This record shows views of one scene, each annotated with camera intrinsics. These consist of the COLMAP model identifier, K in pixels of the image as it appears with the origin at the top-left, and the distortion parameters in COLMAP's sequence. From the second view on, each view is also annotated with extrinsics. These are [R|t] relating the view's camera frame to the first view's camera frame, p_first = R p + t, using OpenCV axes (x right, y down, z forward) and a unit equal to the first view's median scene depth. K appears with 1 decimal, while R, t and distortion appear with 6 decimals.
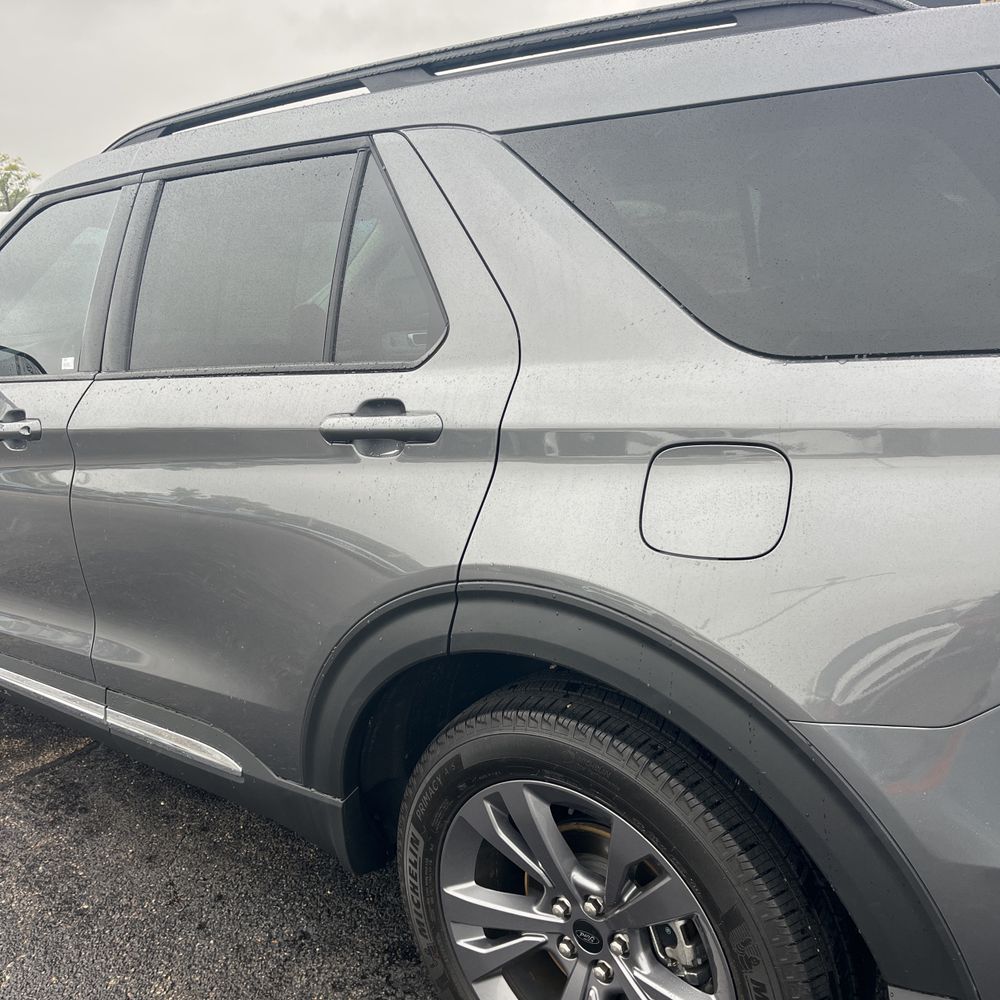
lens RADIAL K [[1008.4, 0, 506.1], [0, 1008.4, 493.7], [0, 0, 1]] dist [0.023710, 0.000000]
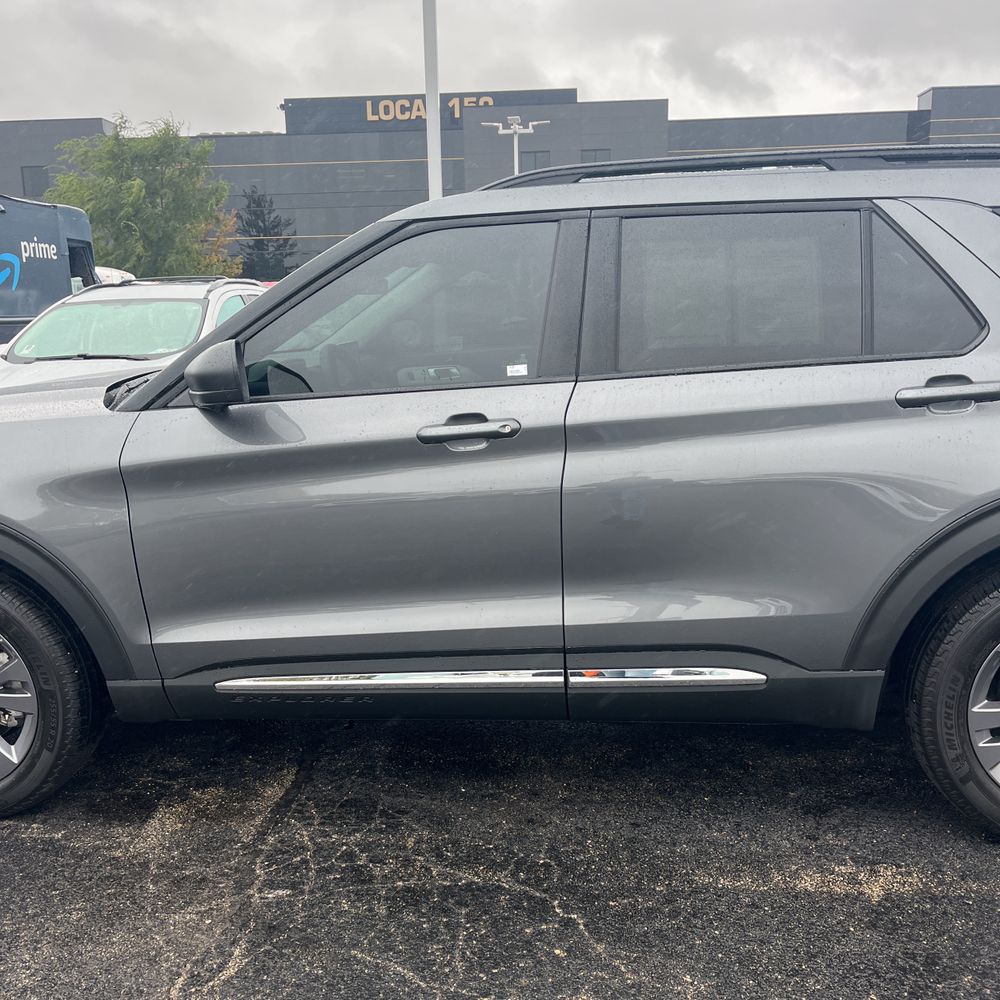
lens RADIAL K [[1008.4, 0, 497.1], [0, 1008.4, 500.7], [0, 0, 1]] dist [0.023710, 0.000000]
pose [[0.842356, -0.066334, 0.534823, -1.419583], [0.099947, 0.994409, -0.034082, 0.070749], [-0.529572, 0.082163, 0.844276, 0.096442]]
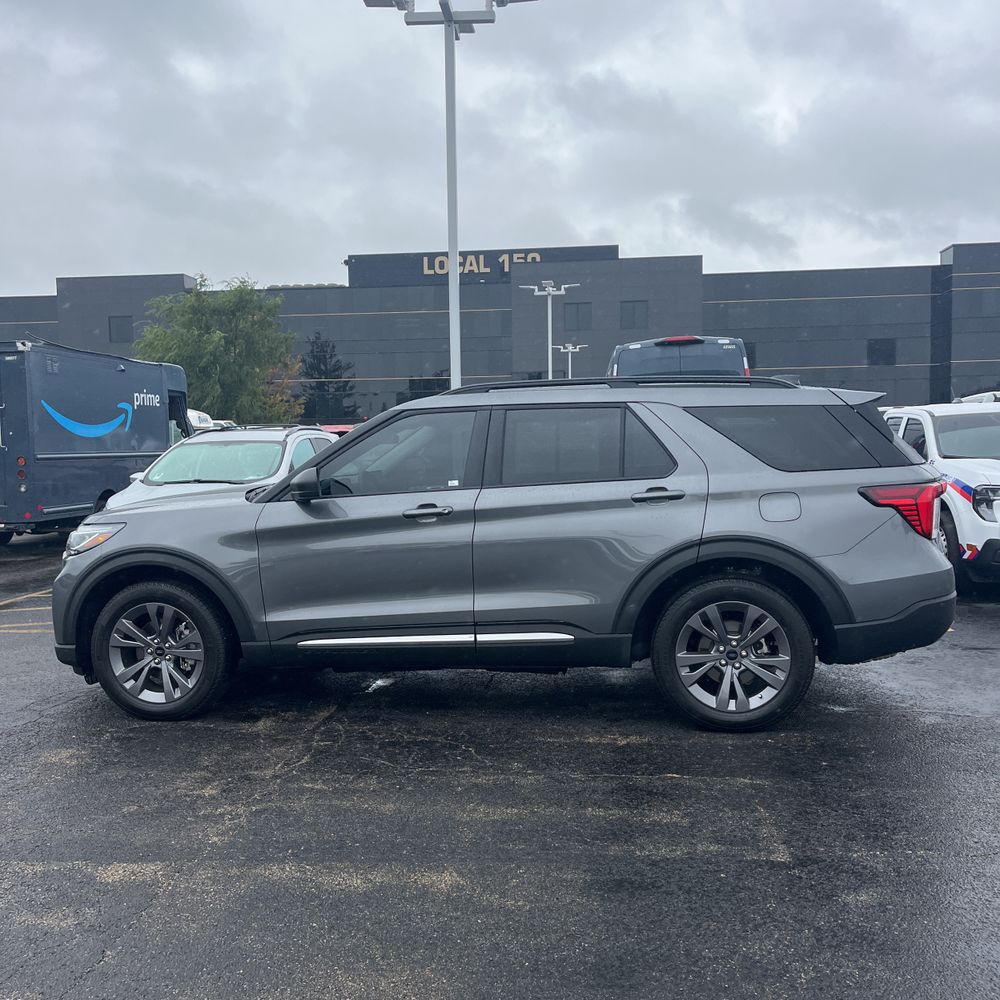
lens RADIAL K [[1008.4, 0, 502.6], [0, 1008.4, 483.6], [0, 0, 1]] dist [0.023710, 0.000000]
pose [[0.865640, 0.021134, 0.500220, -1.970265], [0.083447, 0.979043, -0.185770, 0.408121], [-0.493664, 0.202552, 0.845736, -1.312574]]
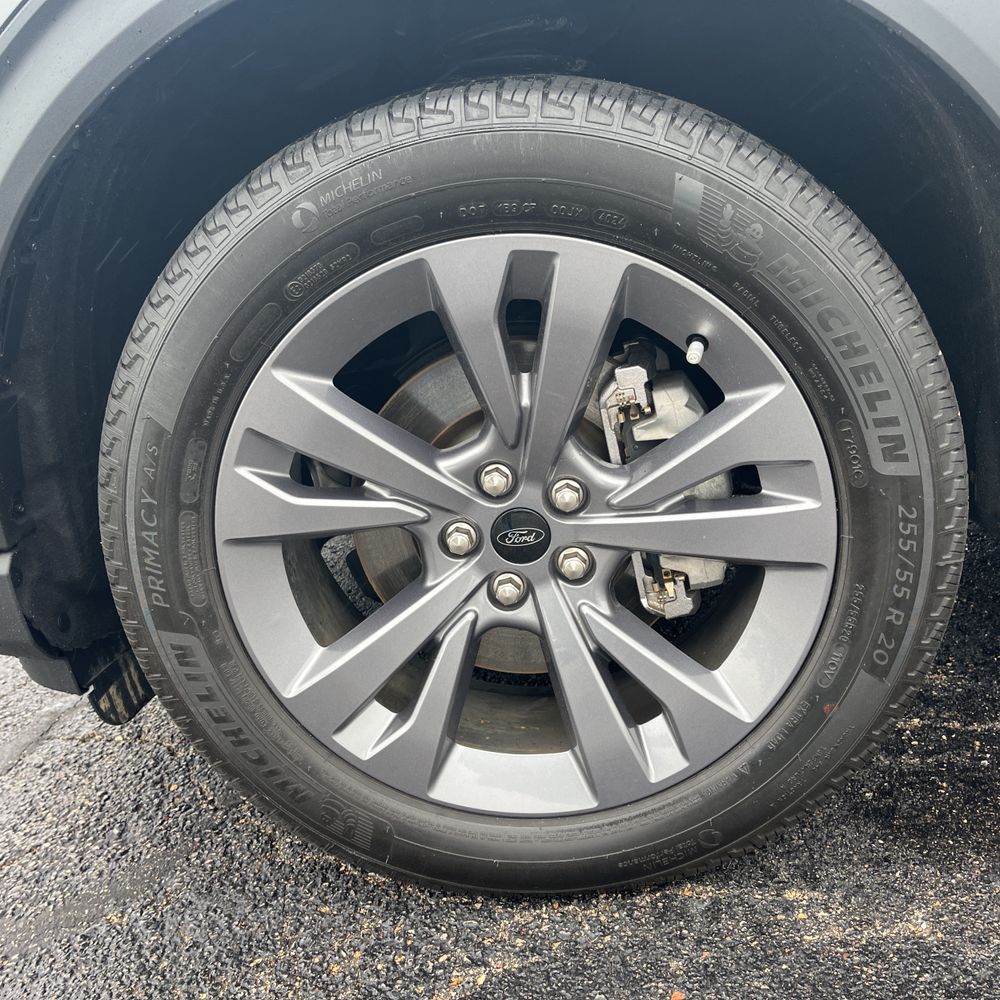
lens RADIAL K [[1008.4, 0, 502.1], [0, 1008.4, 493.3], [0, 0, 1]] dist [0.023710, 0.000000]
pose [[0.814707, -0.206615, 0.541815, -1.594892], [0.201974, 0.976968, 0.068854, 0.182000], [-0.543562, 0.053337, 0.837673, 1.578657]]
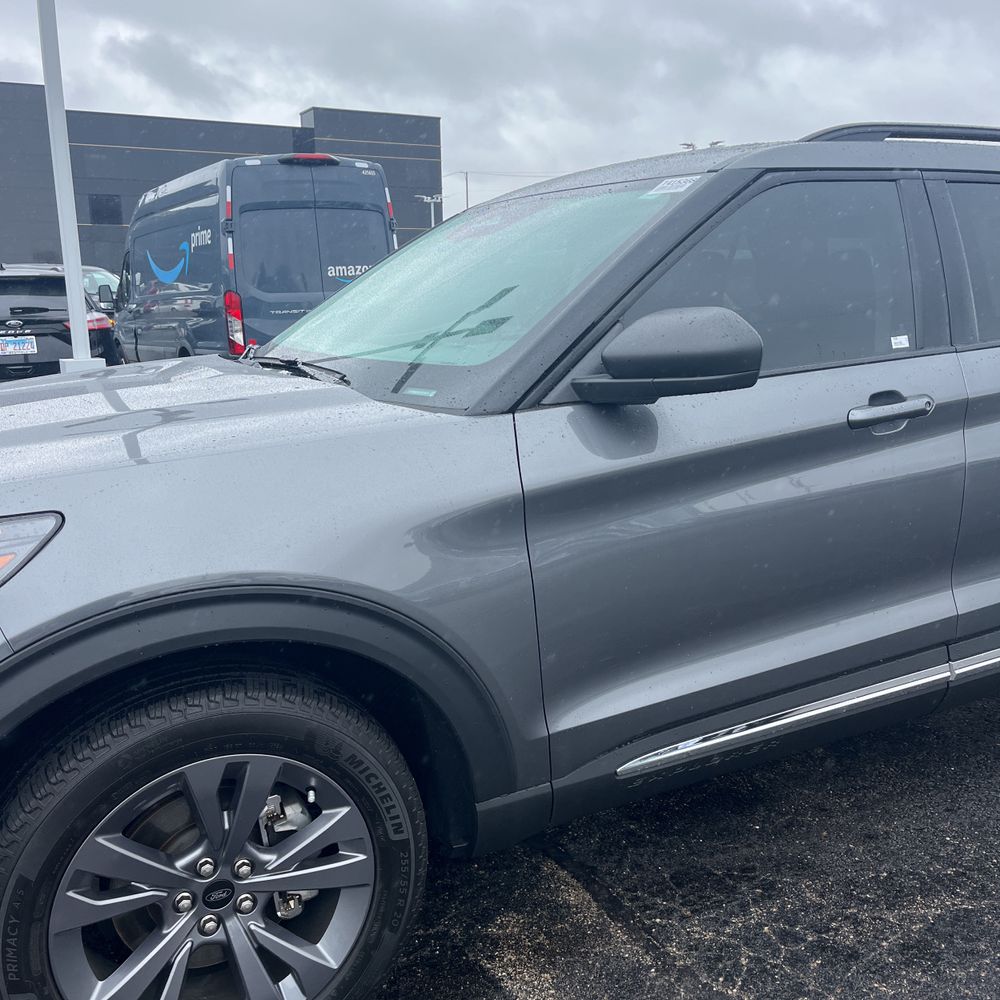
lens RADIAL K [[1008.4, 0, 490.5], [0, 1008.4, 499.2], [0, 0, 1]] dist [0.023710, 0.000000]
pose [[0.412101, -0.129854, 0.901837, -2.062028], [0.203670, 0.977875, 0.047734, -0.141755], [-0.888083, 0.164006, 0.429431, 1.272534]]
